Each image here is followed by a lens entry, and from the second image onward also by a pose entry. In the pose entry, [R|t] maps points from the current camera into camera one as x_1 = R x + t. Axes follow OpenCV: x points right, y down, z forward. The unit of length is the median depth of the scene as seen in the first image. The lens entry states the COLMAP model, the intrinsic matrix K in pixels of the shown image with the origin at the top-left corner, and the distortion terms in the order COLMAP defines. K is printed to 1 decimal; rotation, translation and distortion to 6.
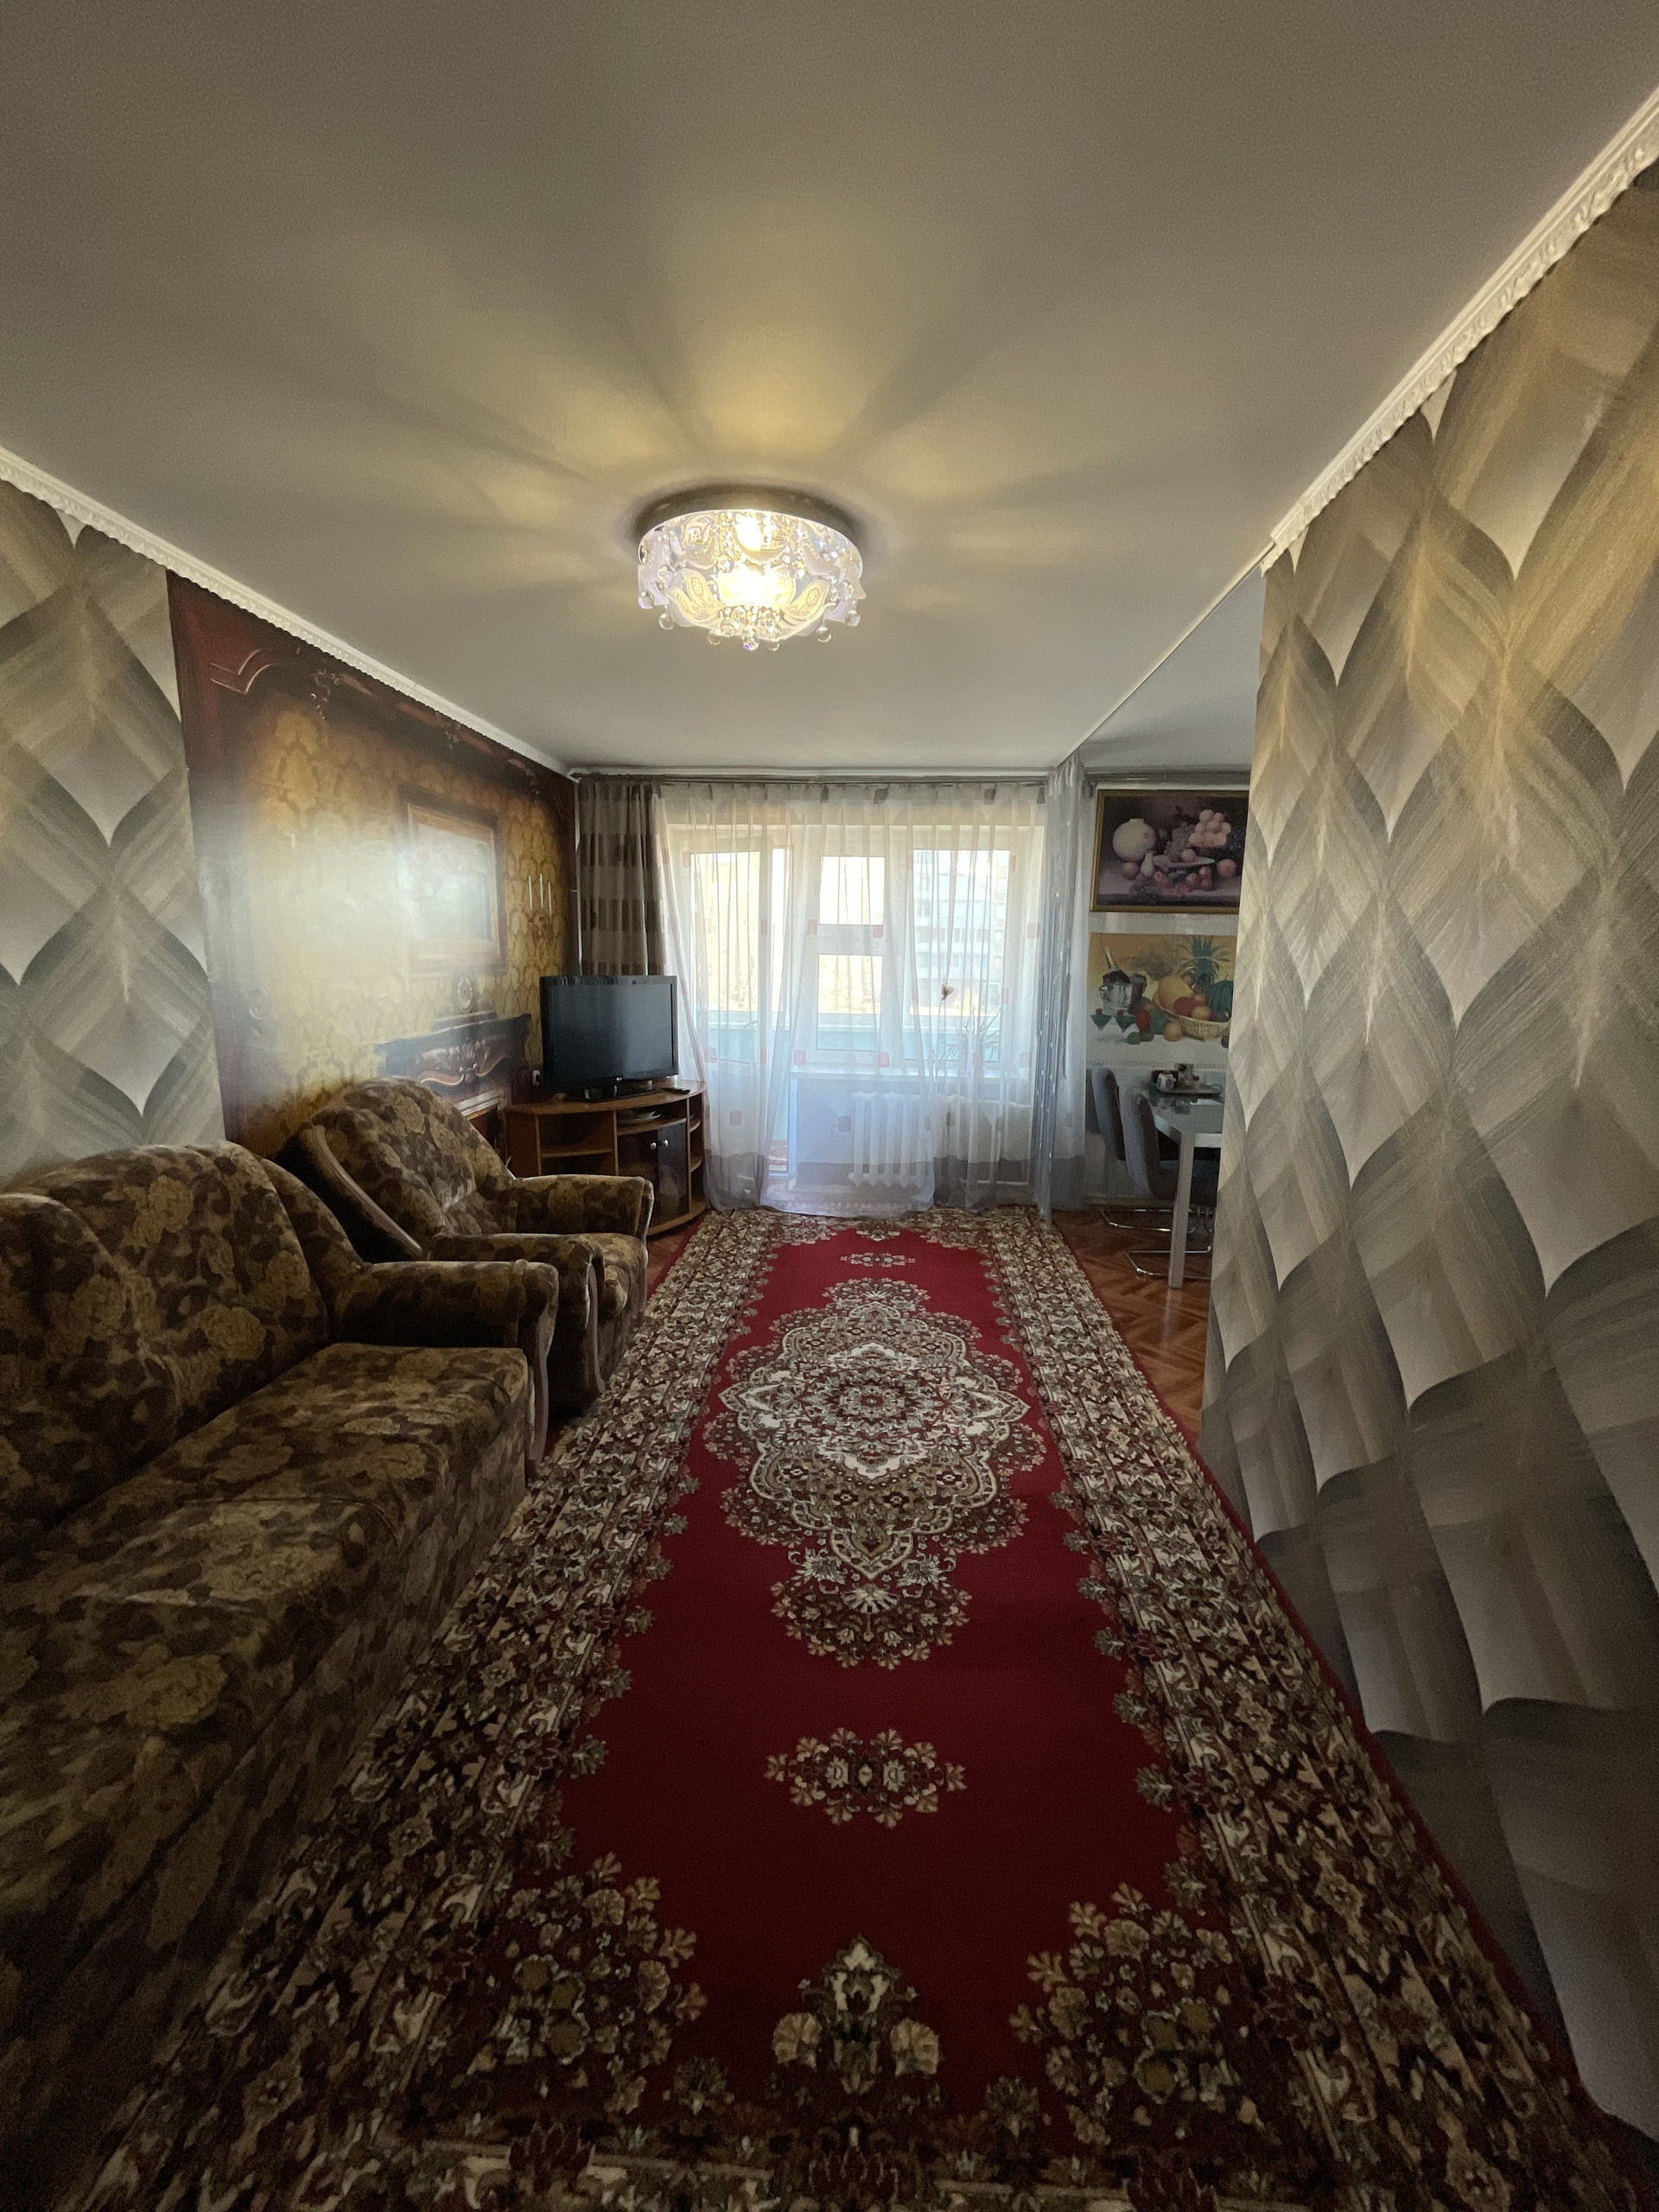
lens RADIAL K [[893.9, 0, 827.2], [0, 893.9, 1112.7], [0, 0, 1]] dist [-0.004326, -0.000524]
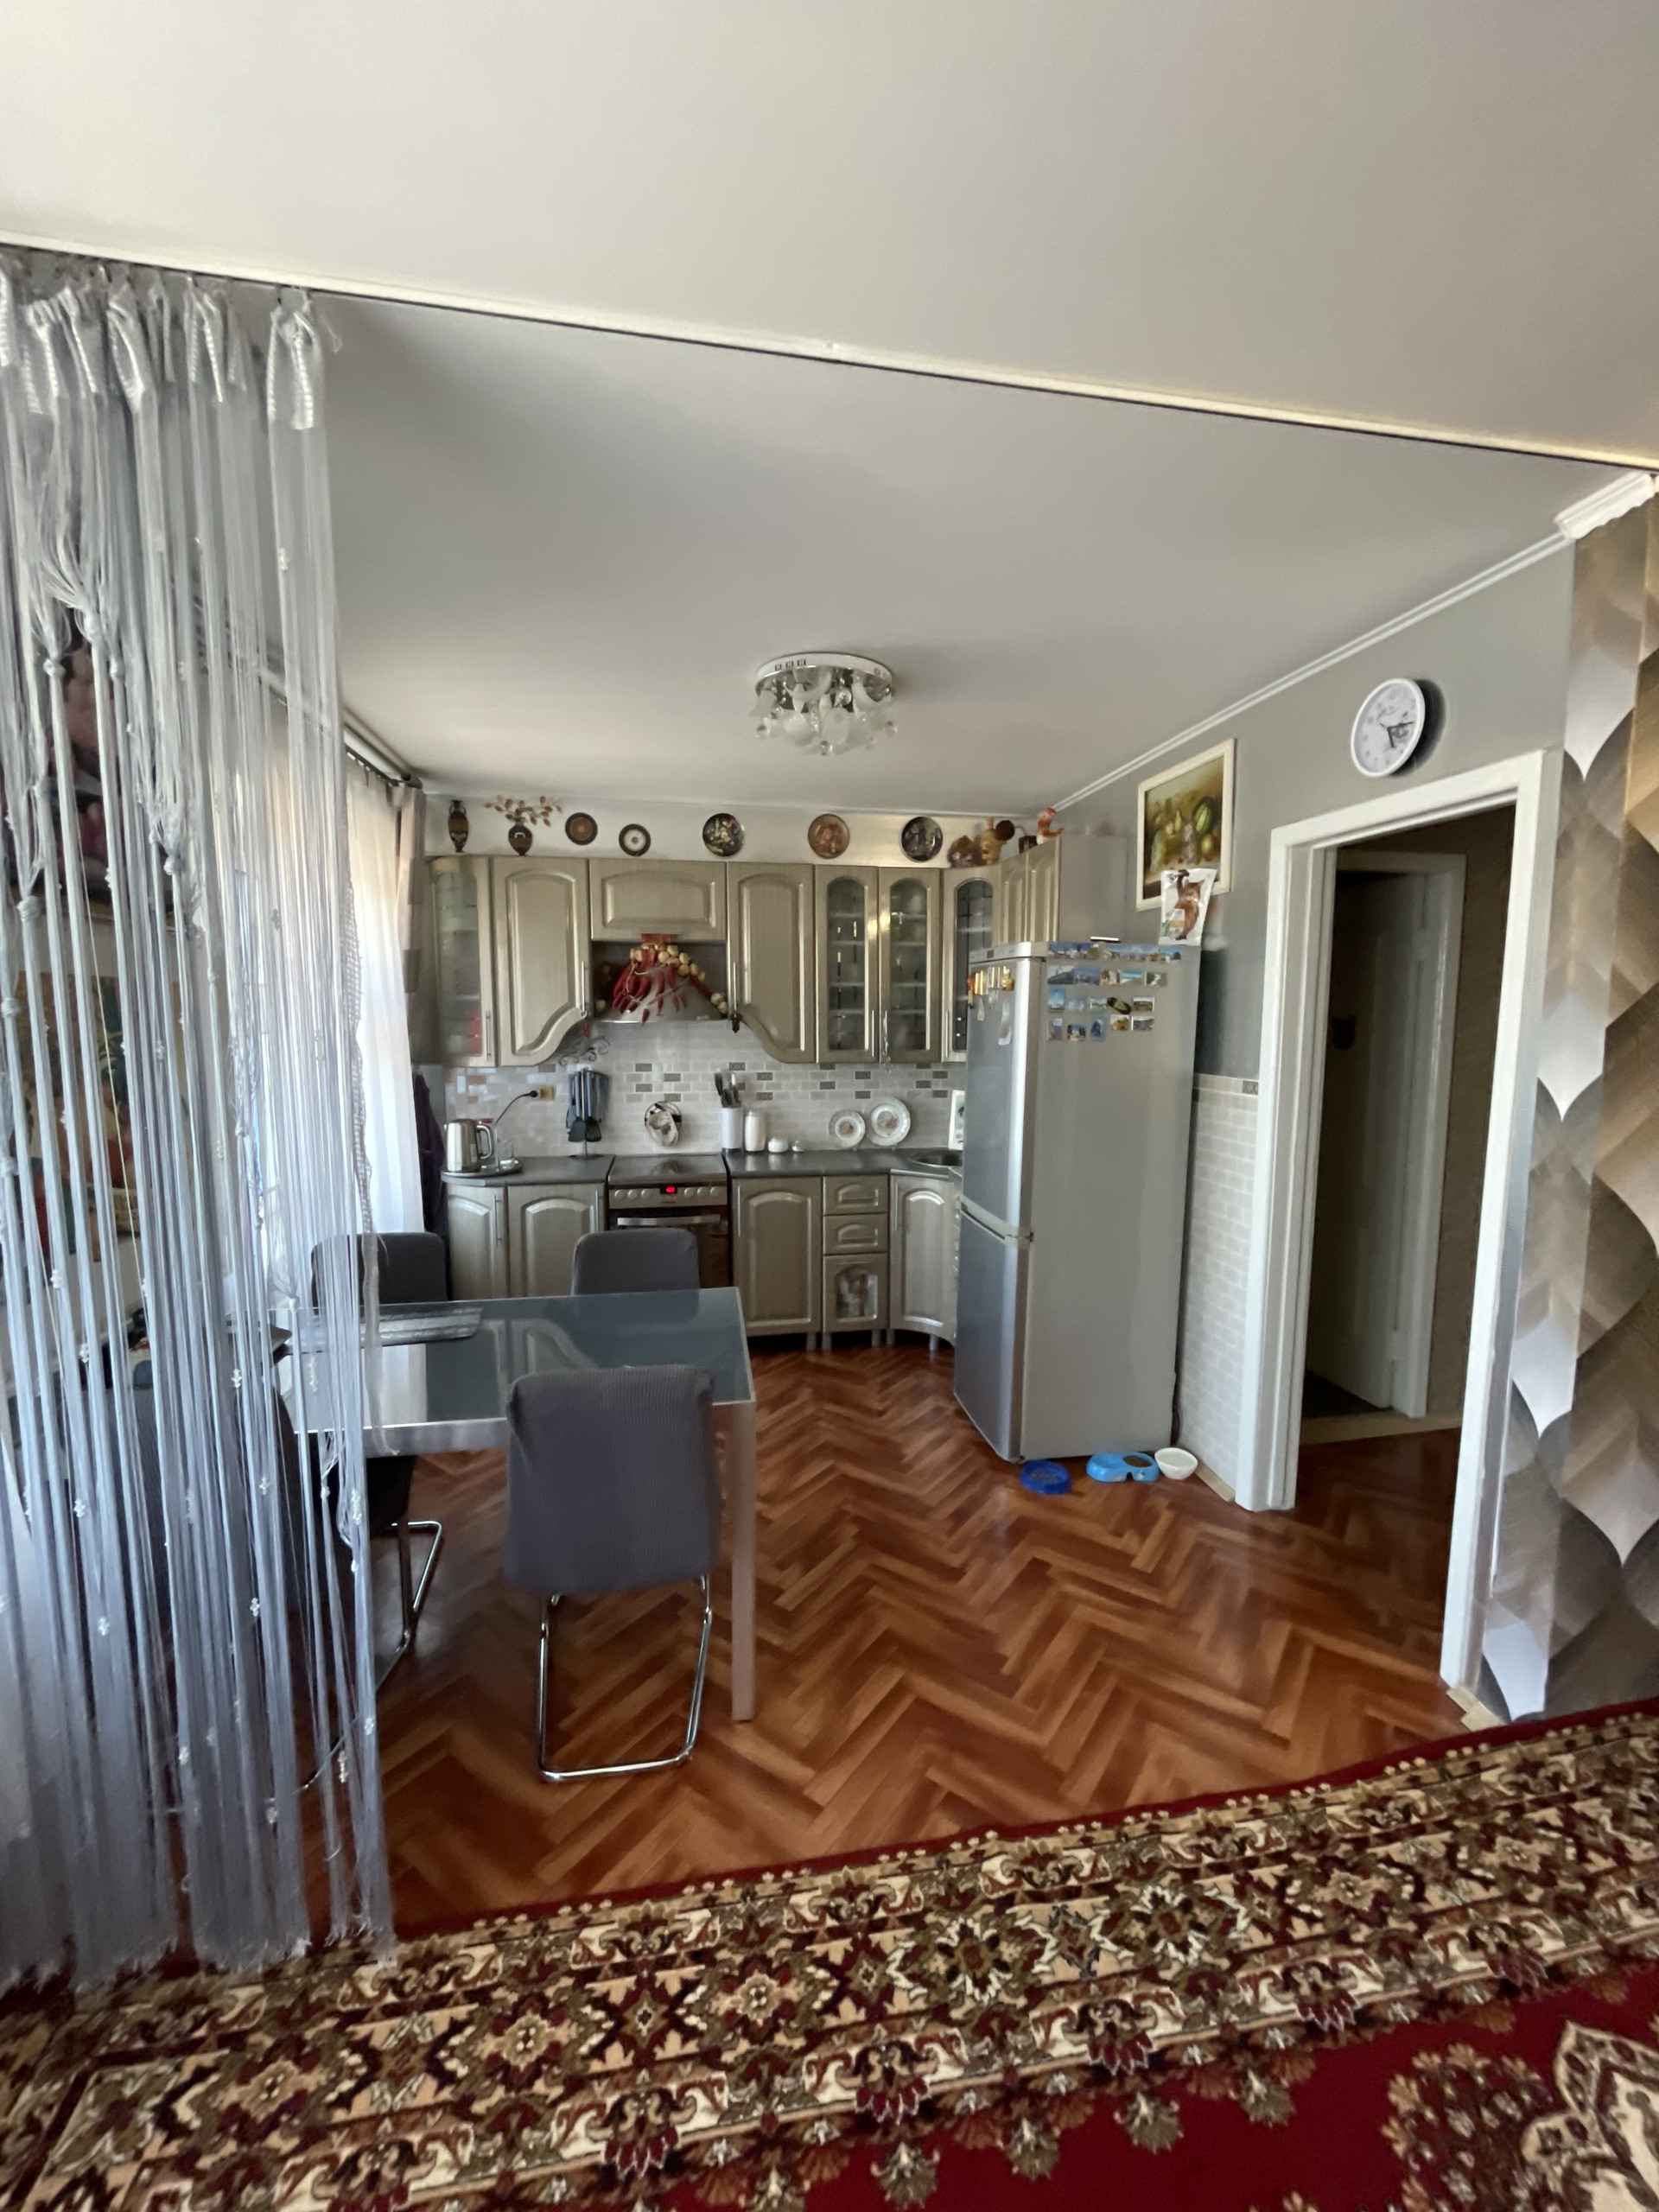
lens RADIAL K [[893.9, 0, 847.5], [0, 893.9, 1105.9], [0, 0, 1]] dist [-0.004326, -0.000524]
pose [[-0.240488, -0.116866, 0.963591, -0.048593], [0.173187, 0.971630, 0.161064, -0.197561], [-0.955077, 0.205616, -0.213426, 1.032287]]
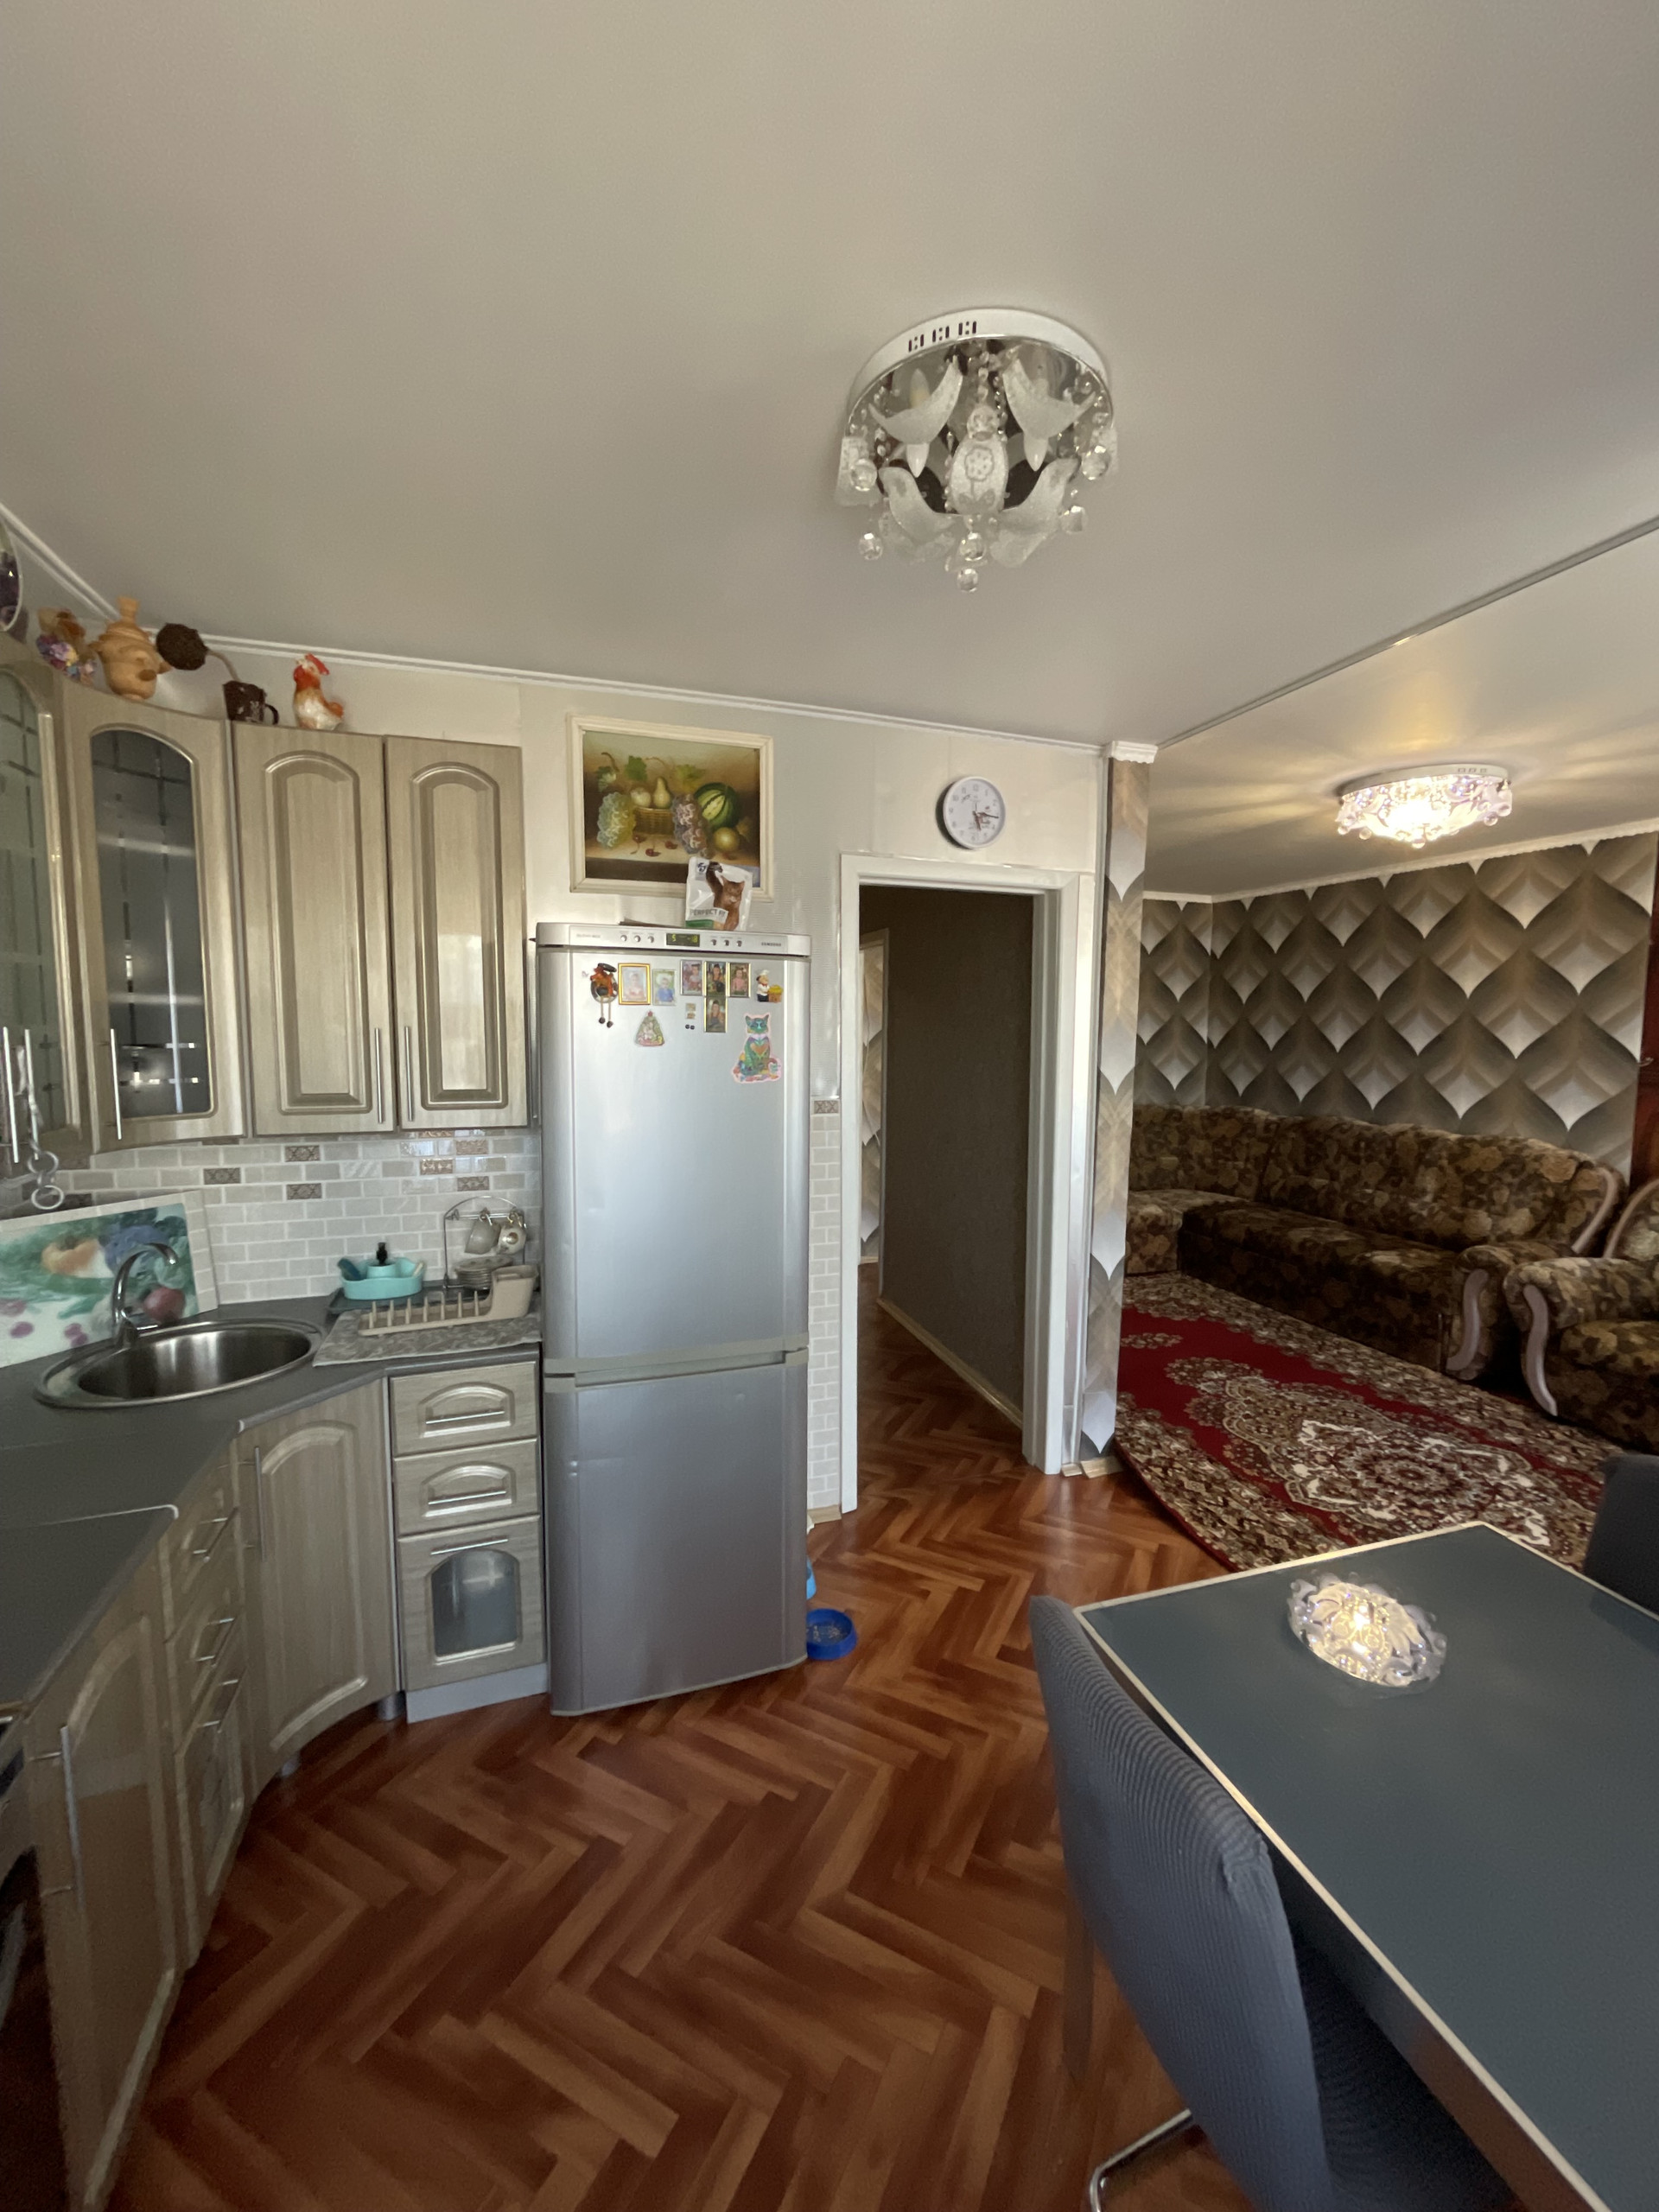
lens RADIAL K [[893.9, 0, 828.6], [0, 893.9, 1107.9], [0, 0, 1]] dist [-0.004326, -0.000524]
pose [[-0.929471, 0.013433, -0.368652, 0.807544], [-0.087759, 0.962595, 0.256339, -0.223115], [0.358306, 0.270612, -0.893525, 1.205085]]
